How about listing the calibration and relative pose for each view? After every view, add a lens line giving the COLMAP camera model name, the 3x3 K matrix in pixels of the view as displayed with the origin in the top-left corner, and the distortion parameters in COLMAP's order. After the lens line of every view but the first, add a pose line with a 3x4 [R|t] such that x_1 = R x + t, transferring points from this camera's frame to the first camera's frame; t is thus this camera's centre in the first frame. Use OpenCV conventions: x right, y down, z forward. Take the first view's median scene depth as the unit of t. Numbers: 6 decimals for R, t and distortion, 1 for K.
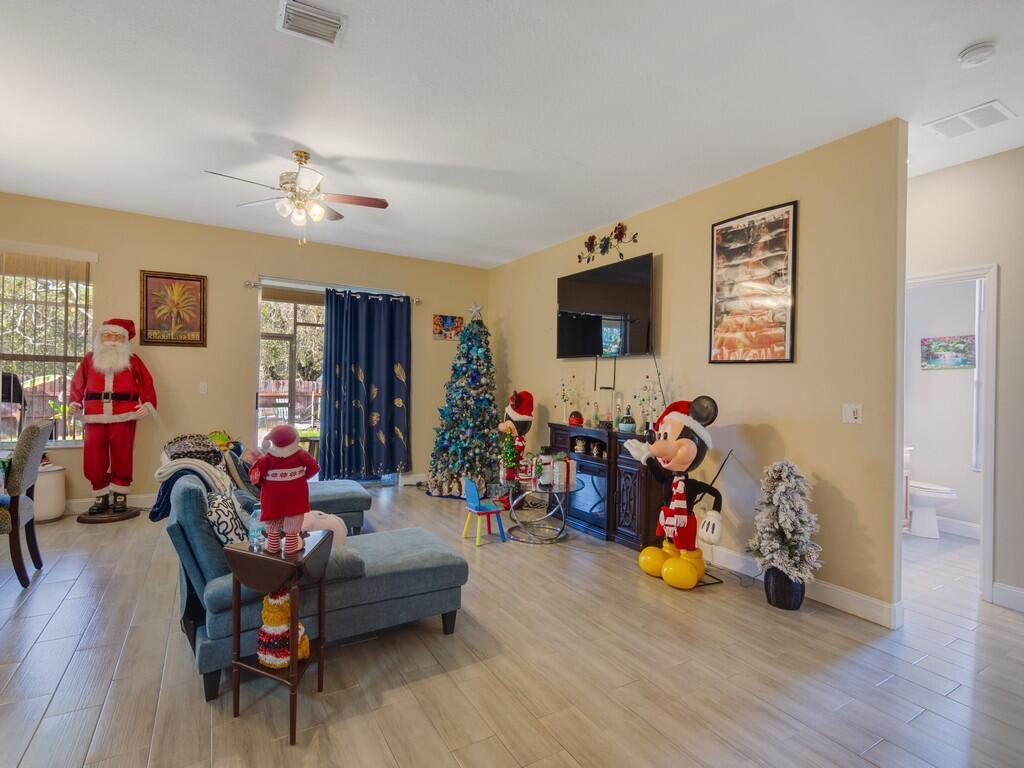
lens RADIAL K [[499.1, 0, 508.5], [0, 499.1, 383.4], [0, 0, 1]] dist [-0.000209, -0.000224]
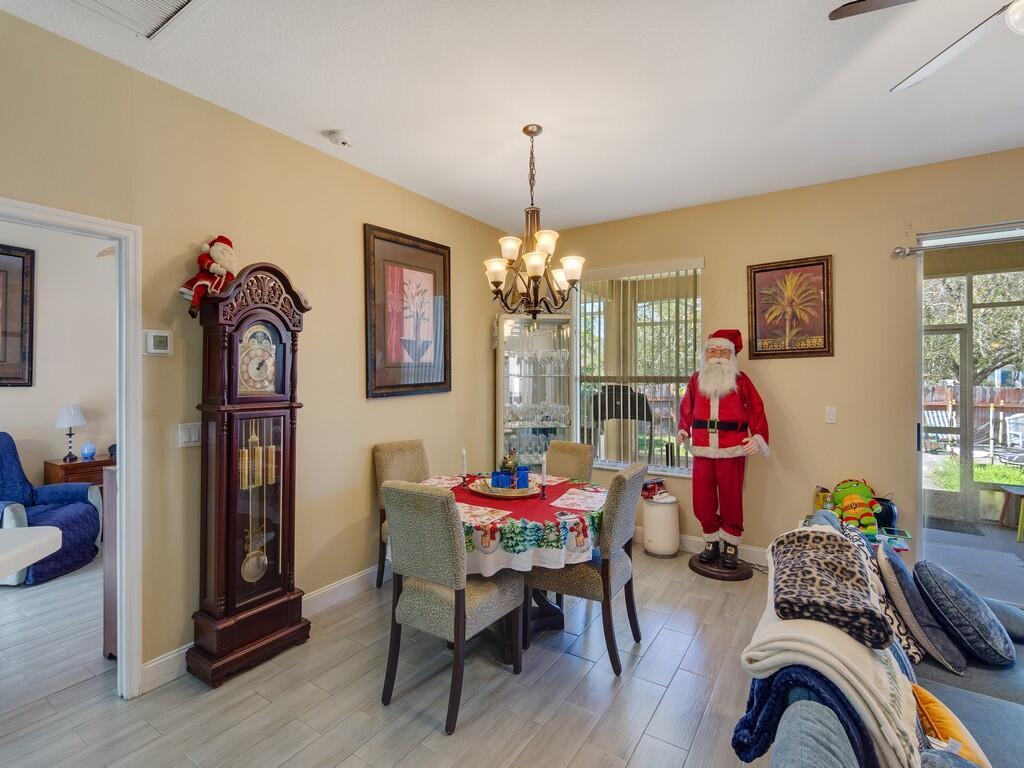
lens RADIAL K [[499.1, 0, 511.4], [0, 499.1, 375.7], [0, 0, 1]] dist [-0.000209, -0.000224]
pose [[0.443892, -0.026207, -0.895697, -0.205292], [0.010242, 0.999655, -0.024173, -0.037453], [0.896022, 0.001557, 0.444007, 0.324496]]
